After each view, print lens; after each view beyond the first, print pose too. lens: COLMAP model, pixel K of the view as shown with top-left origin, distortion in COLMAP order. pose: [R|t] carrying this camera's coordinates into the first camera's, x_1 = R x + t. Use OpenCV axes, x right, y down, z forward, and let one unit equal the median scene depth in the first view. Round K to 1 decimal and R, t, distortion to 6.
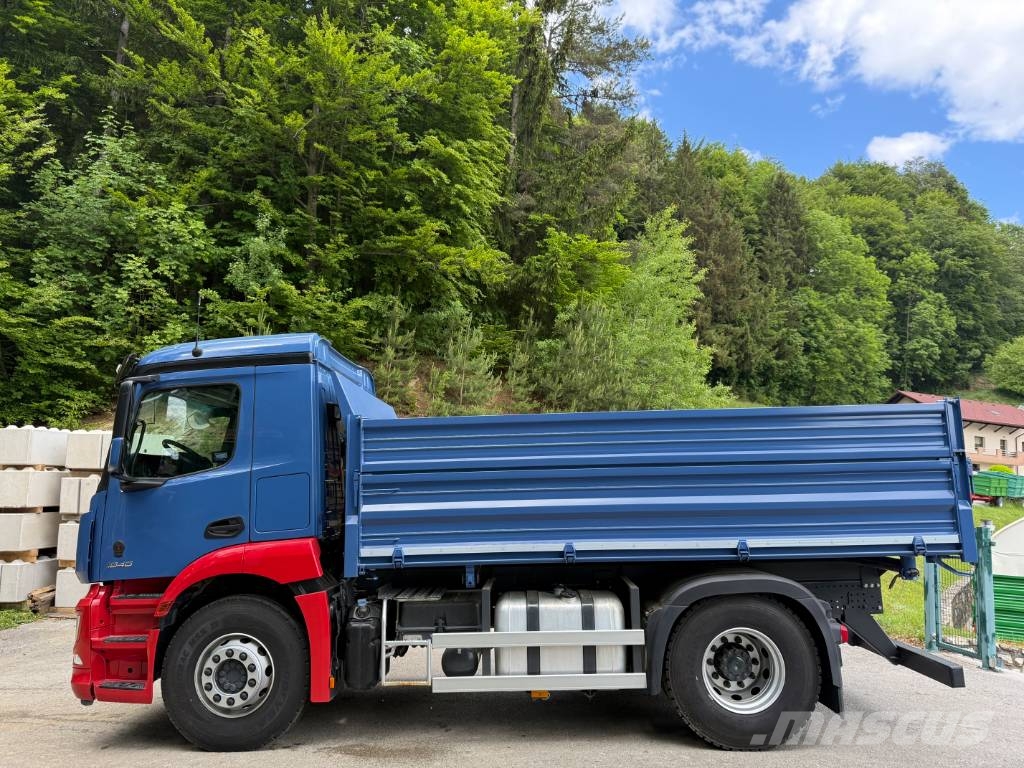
lens RADIAL K [[734.2, 0, 515.6], [0, 734.2, 381.5], [0, 0, 1]] dist [0.038318, -0.033182]
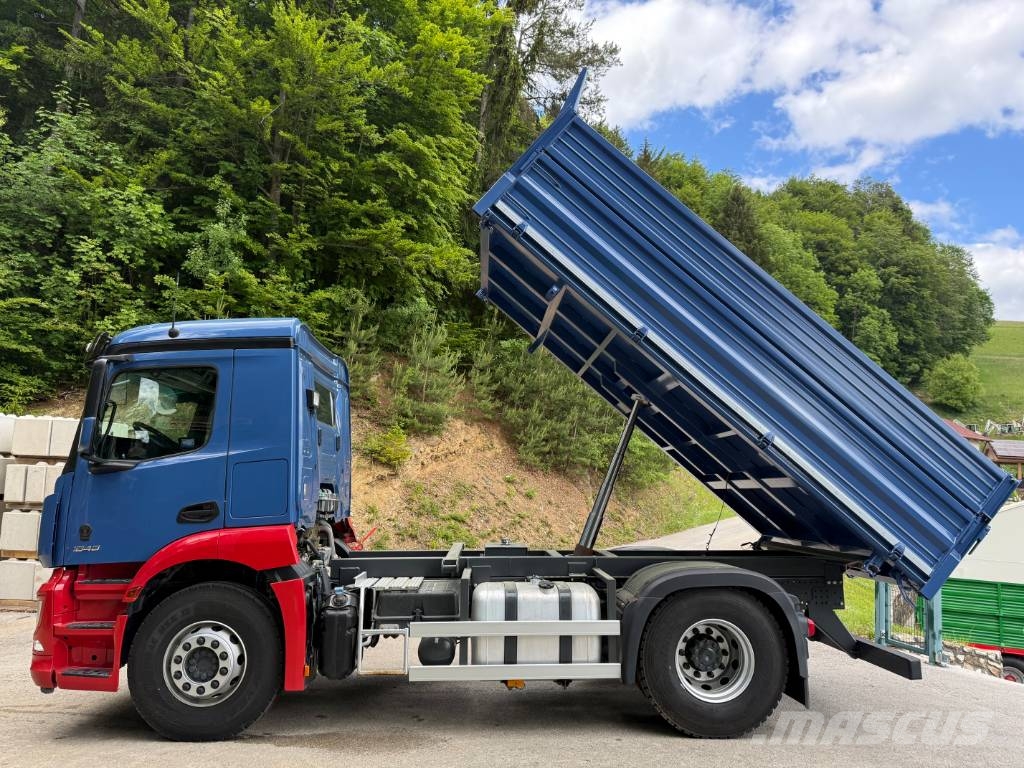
lens RADIAL K [[734.2, 0, 518.2], [0, 734.2, 384.7], [0, 0, 1]] dist [0.038318, -0.033182]
pose [[0.997406, 0.029189, 0.065797, -0.012651], [-0.029279, 0.999571, 0.000394, 0.004889], [-0.065757, -0.002319, 0.997833, -0.000779]]
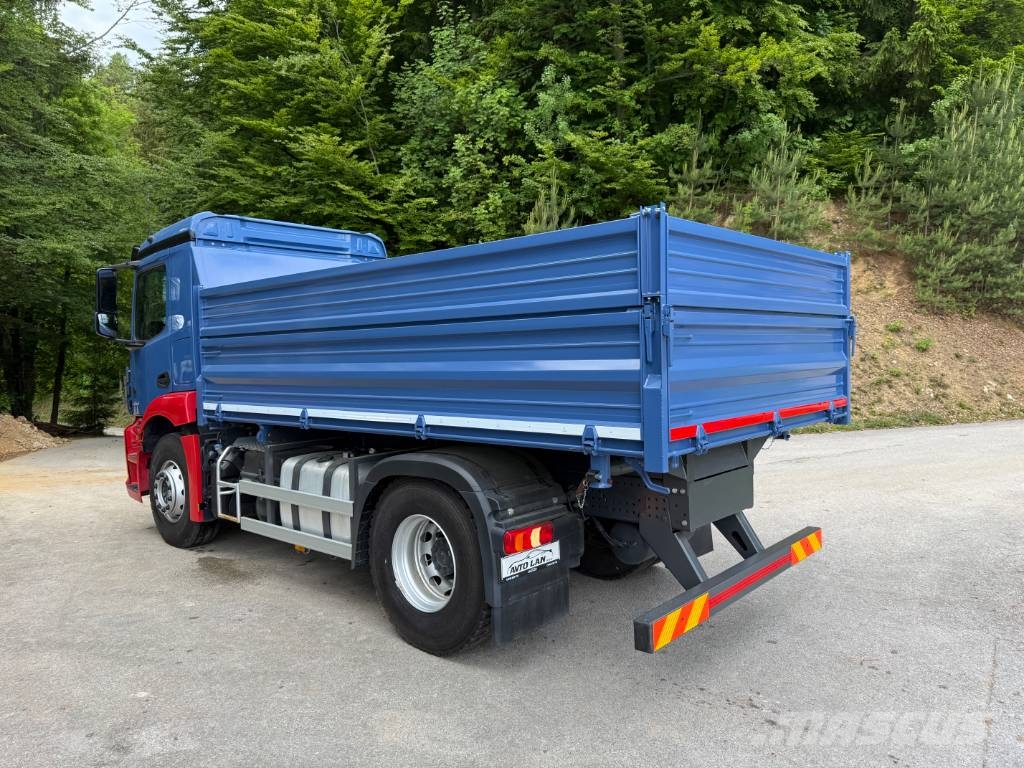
lens RADIAL K [[734.2, 0, 506.0], [0, 734.2, 385.7], [0, 0, 1]] dist [0.038318, -0.033182]
pose [[0.750023, 0.035719, -0.660446, 0.278736], [0.105430, 0.979317, 0.172694, 0.015807], [0.652955, -0.199155, 0.730744, 0.144573]]
